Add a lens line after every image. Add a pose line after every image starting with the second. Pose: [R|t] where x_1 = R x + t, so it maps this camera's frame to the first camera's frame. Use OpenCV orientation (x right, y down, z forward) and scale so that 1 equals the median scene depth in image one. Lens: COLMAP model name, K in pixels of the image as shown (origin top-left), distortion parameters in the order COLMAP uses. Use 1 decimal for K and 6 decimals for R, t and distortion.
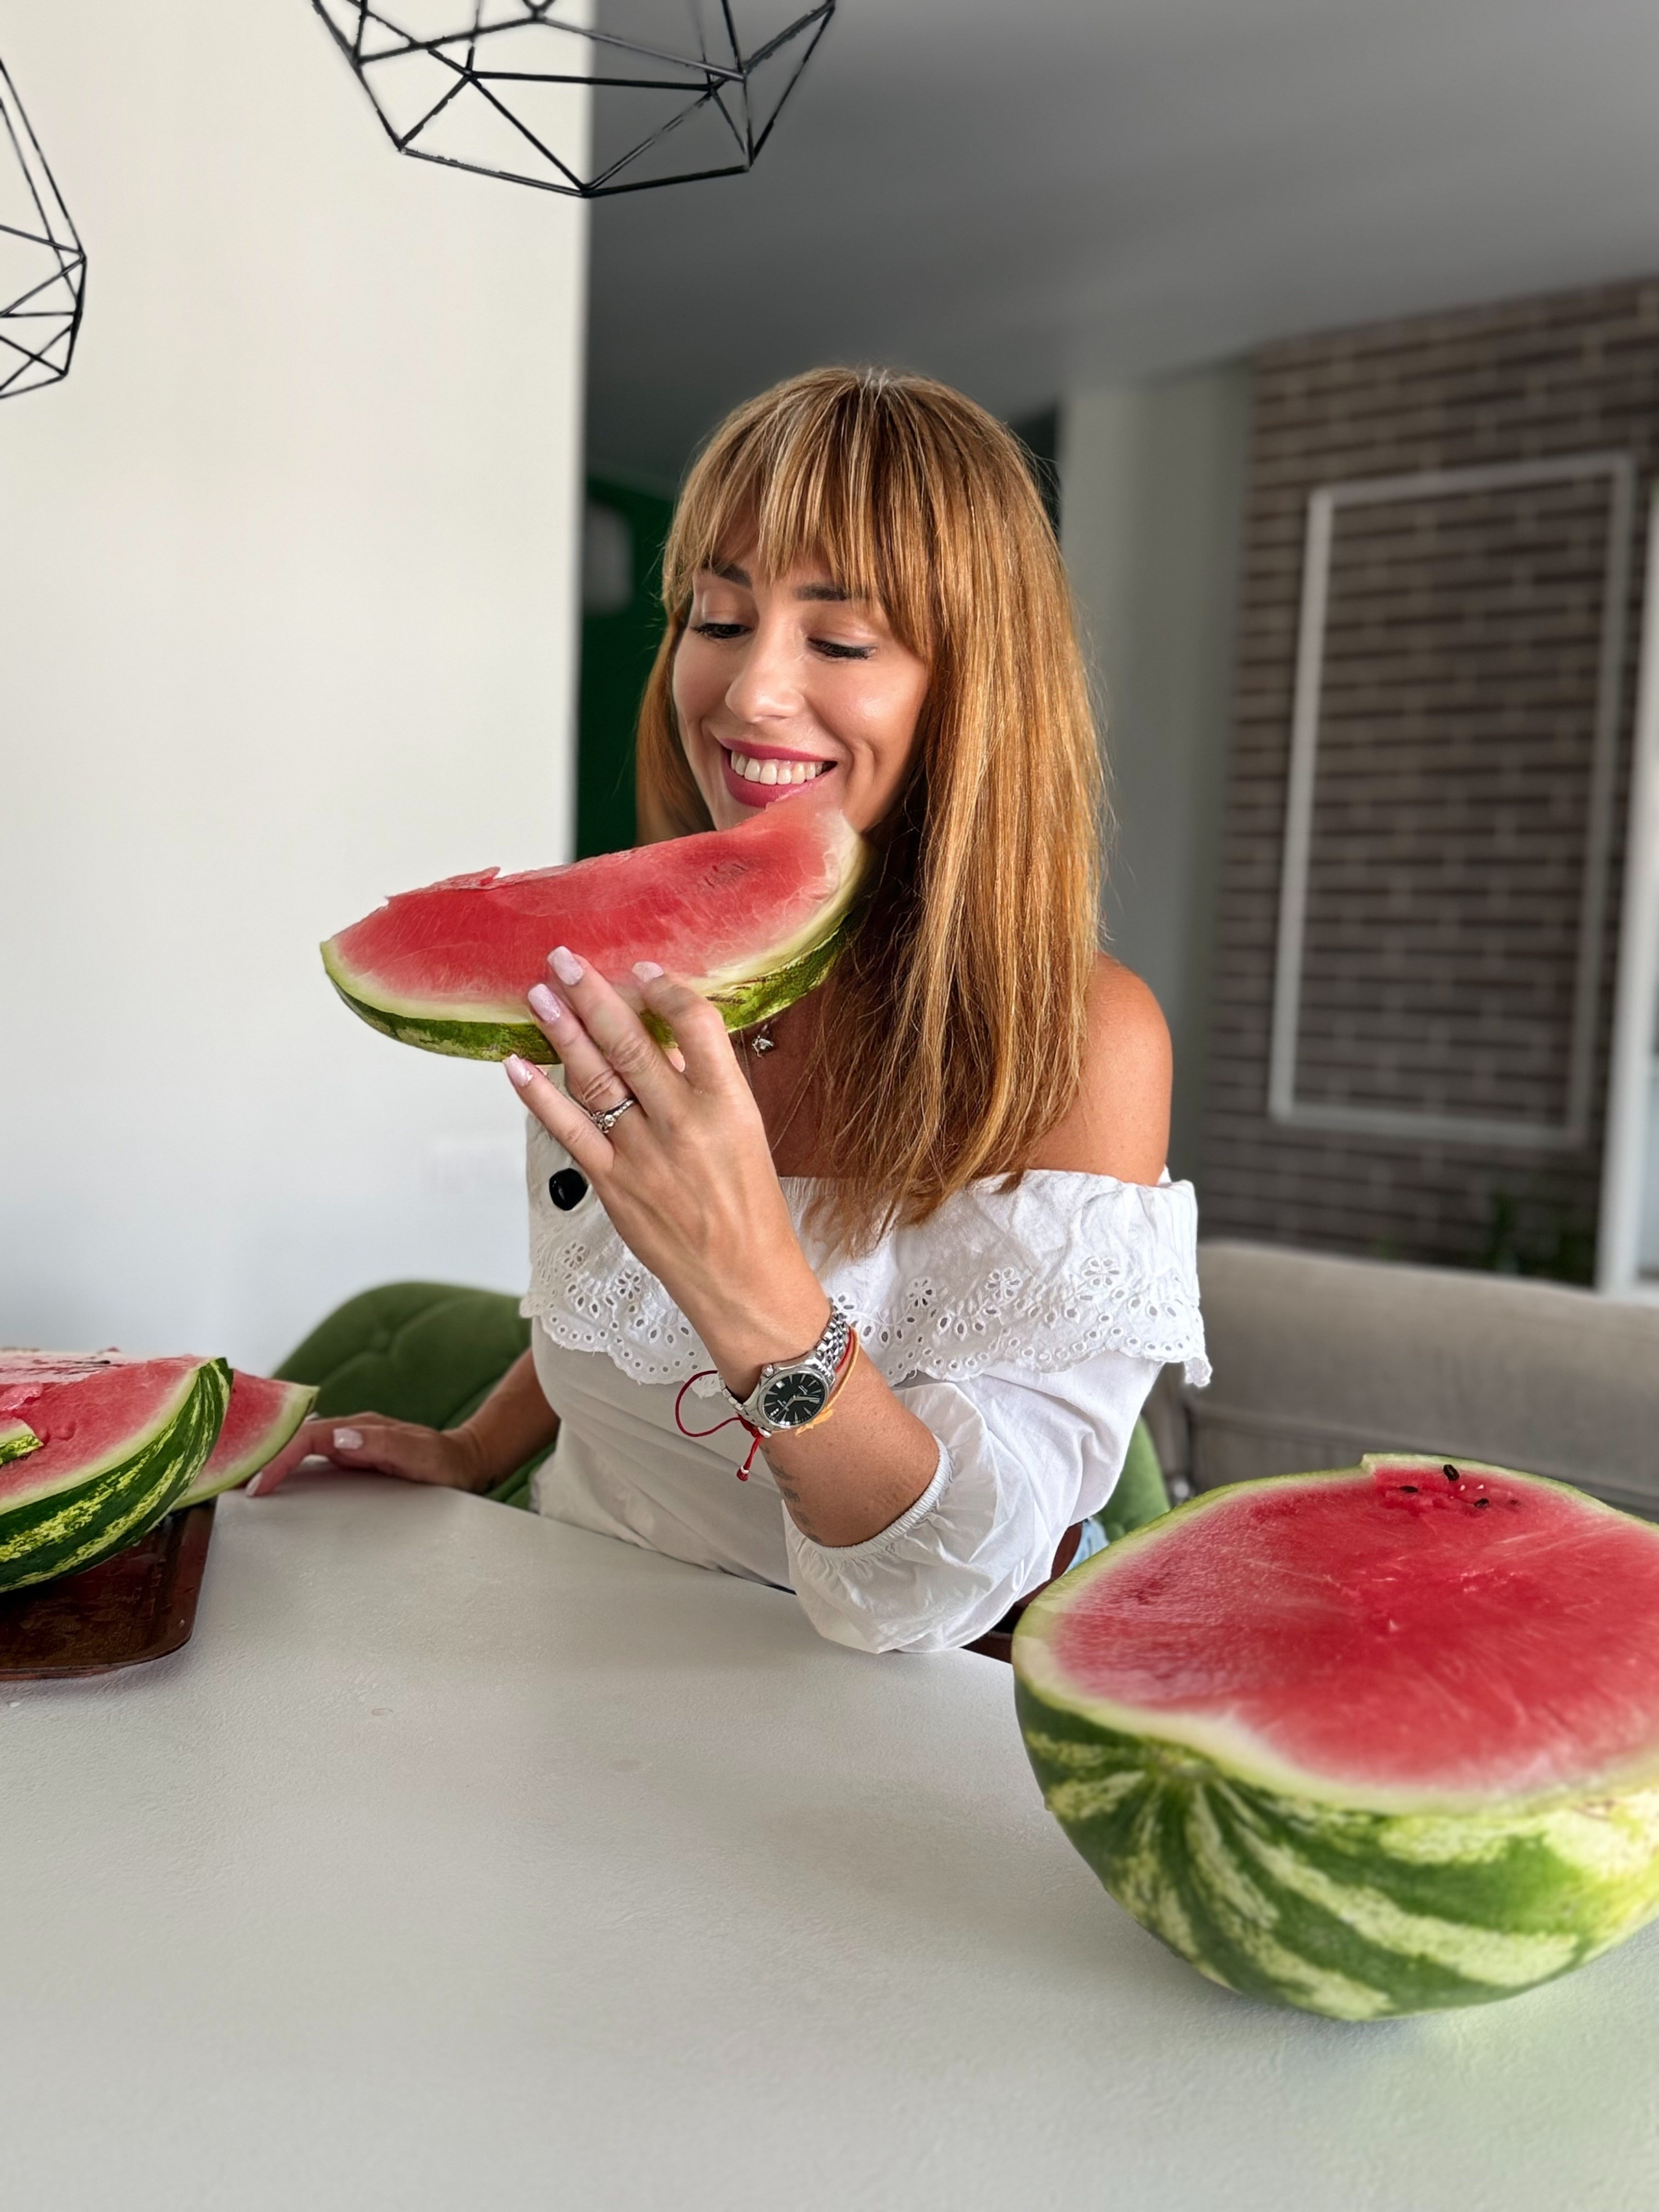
lens RADIAL K [[2088.3, 0, 829.5], [0, 2088.3, 1106.0], [0, 0, 1]] dist [0.129168, -0.358533]
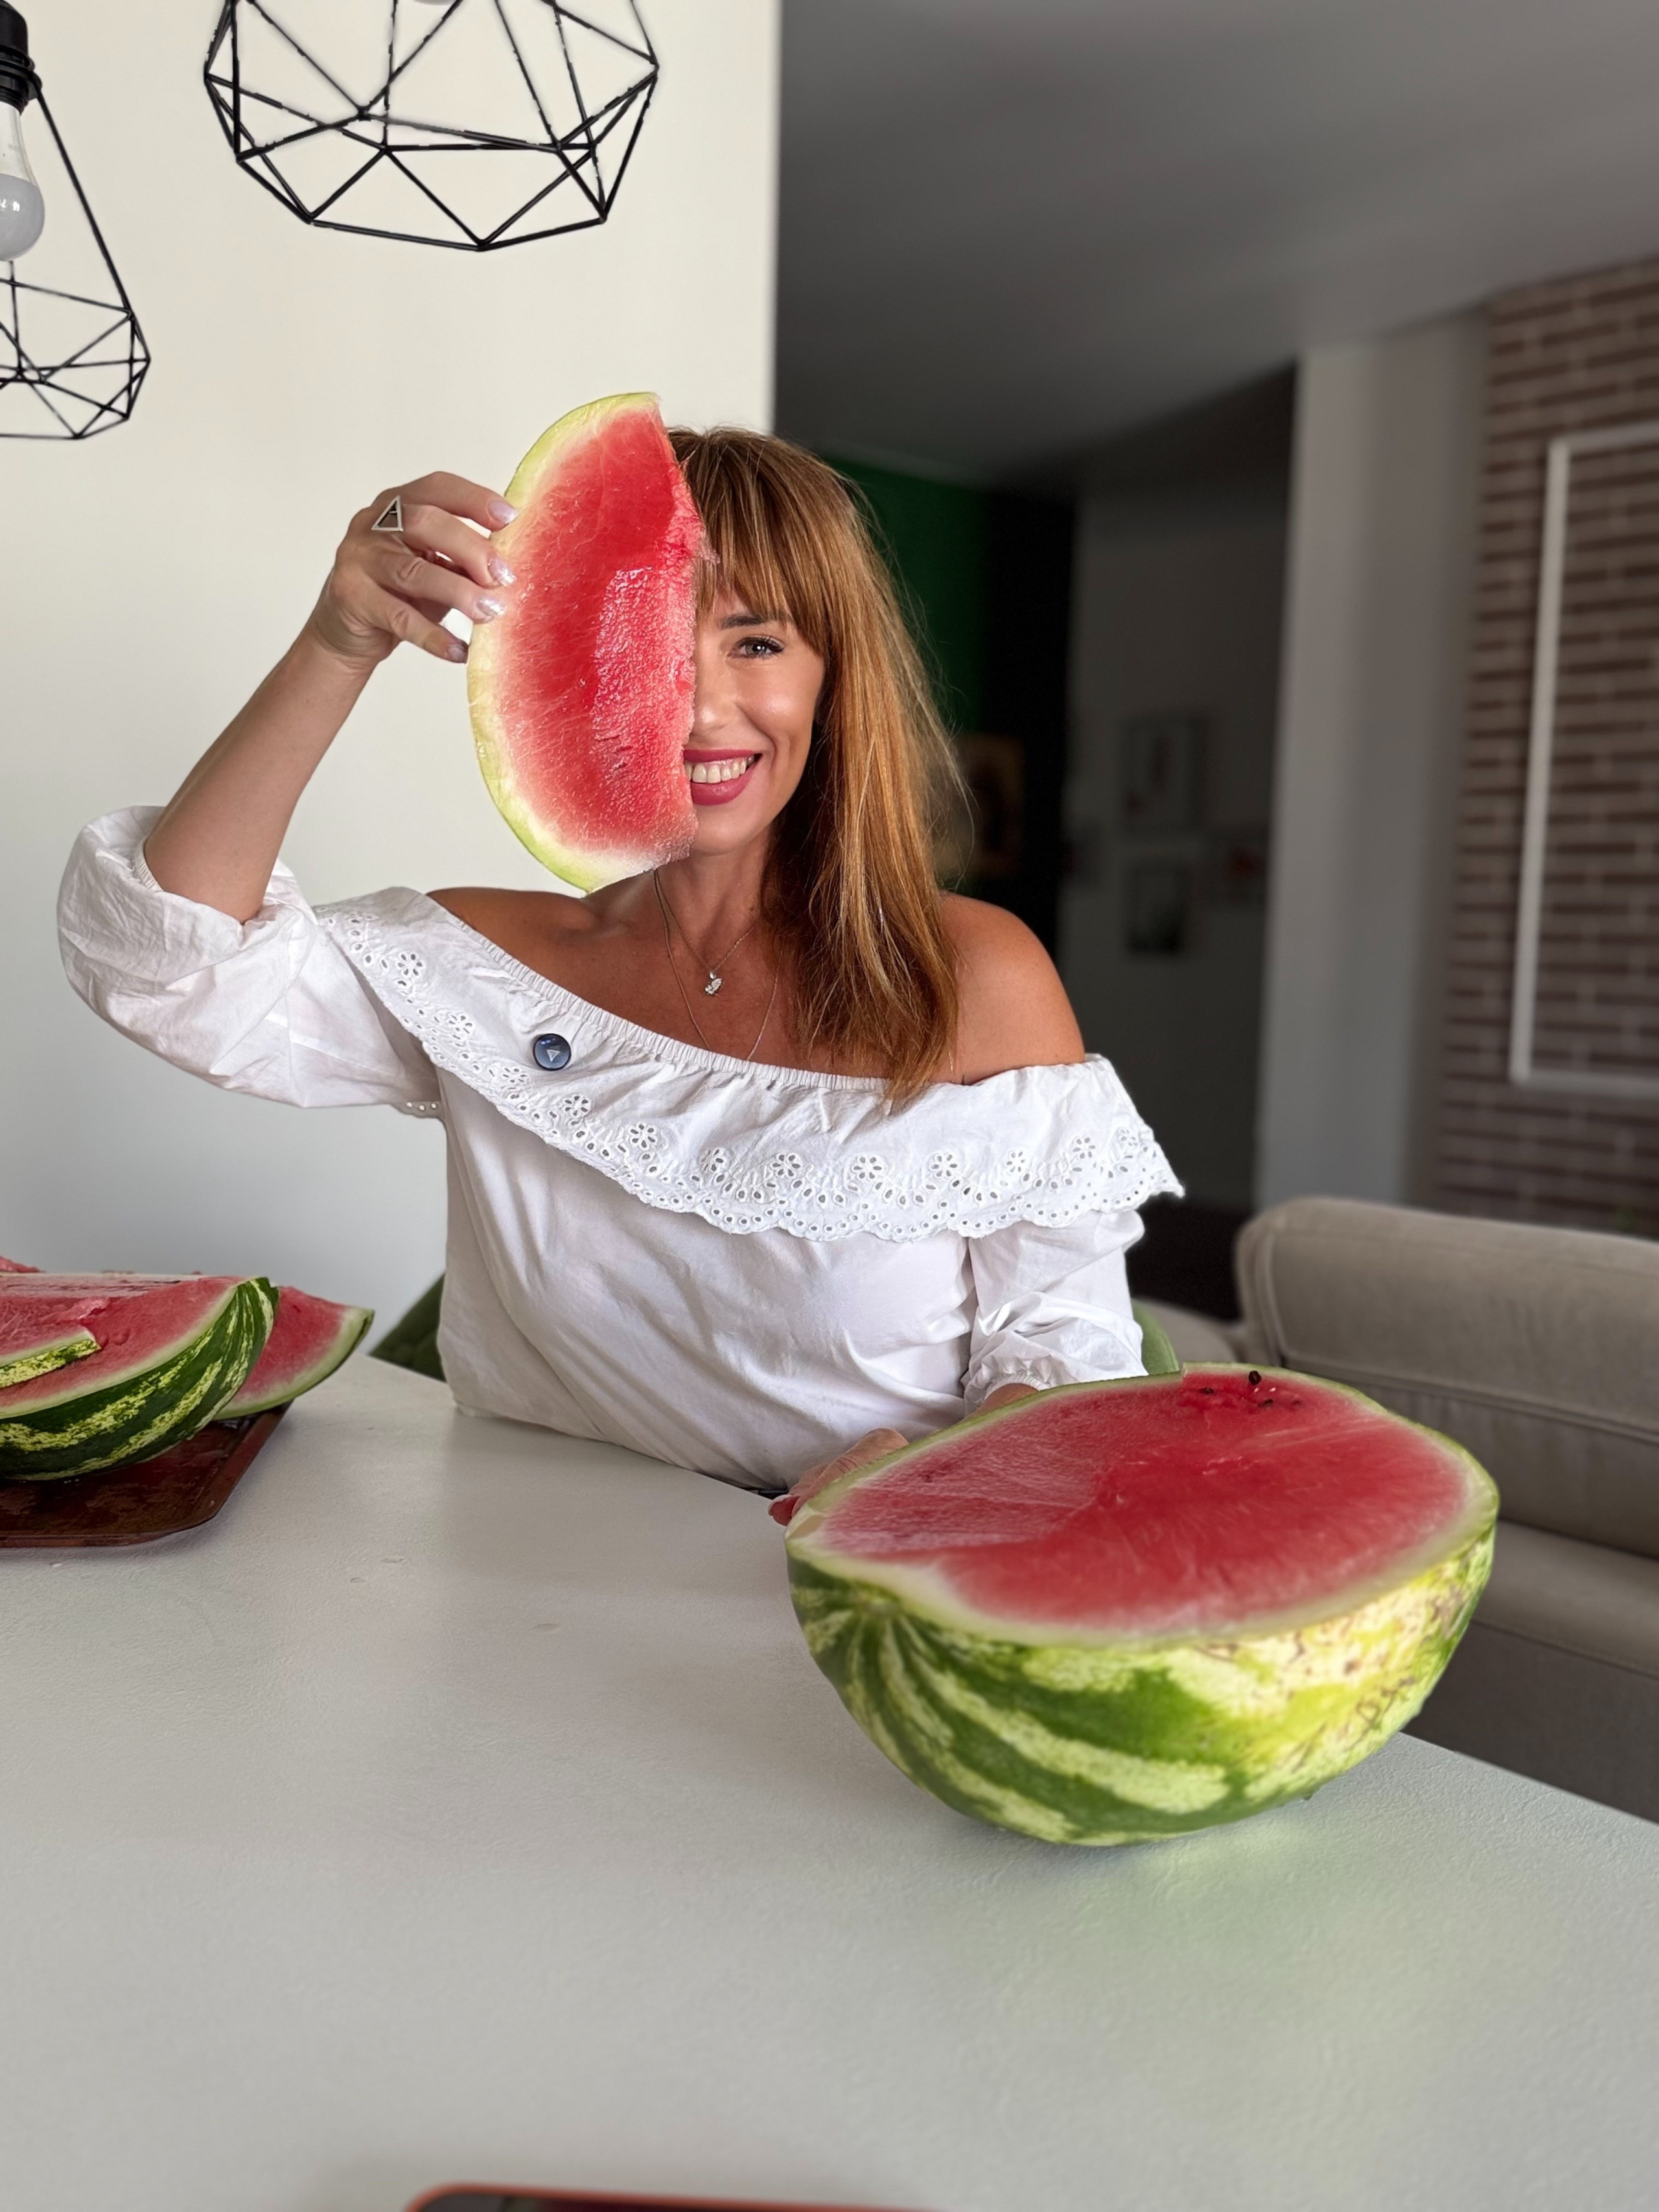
lens RADIAL K [[2088.3, 0, 829.5], [0, 2088.3, 1106.0], [0, 0, 1]] dist [0.129168, -0.358533]
pose [[0.990035, -0.002784, -0.140792, 0.229039], [0.004622, 0.999908, 0.012723, 0.017760], [0.140743, -0.013246, 0.989957, -0.108705]]
